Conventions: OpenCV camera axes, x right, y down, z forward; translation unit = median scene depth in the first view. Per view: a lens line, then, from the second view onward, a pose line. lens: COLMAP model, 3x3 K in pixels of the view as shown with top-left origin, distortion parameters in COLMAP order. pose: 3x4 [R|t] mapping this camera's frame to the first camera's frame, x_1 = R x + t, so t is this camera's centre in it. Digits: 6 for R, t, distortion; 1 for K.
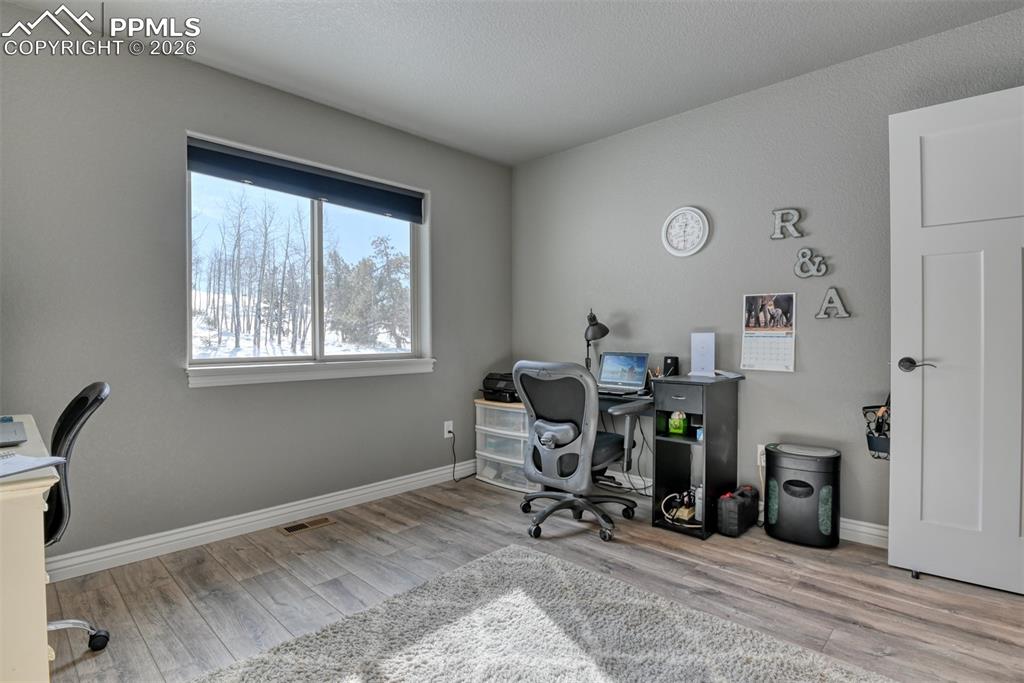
lens RADIAL K [[504.8, 0, 518.0], [0, 504.8, 342.5], [0, 0, 1]] dist [-0.019278, -0.001005]
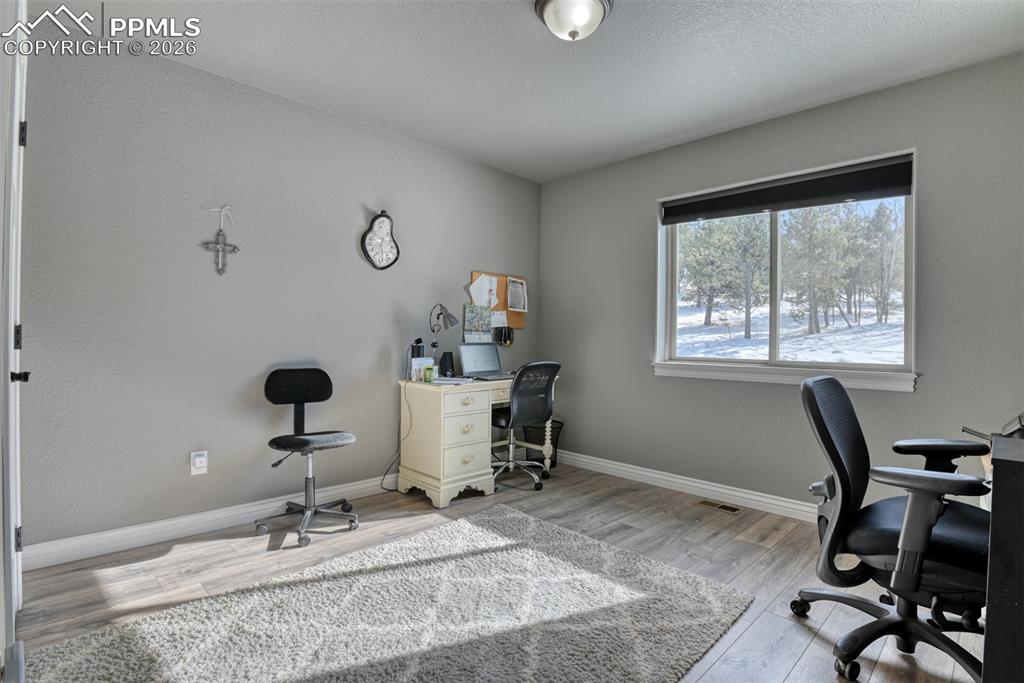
lens RADIAL K [[504.8, 0, 518.2], [0, 504.8, 339.6], [0, 0, 1]] dist [-0.019278, -0.001005]
pose [[-0.027309, 0.002630, -0.999624, 0.778857], [-0.025672, 0.999665, 0.003332, -0.007501], [0.999297, 0.025753, -0.027233, 0.601905]]
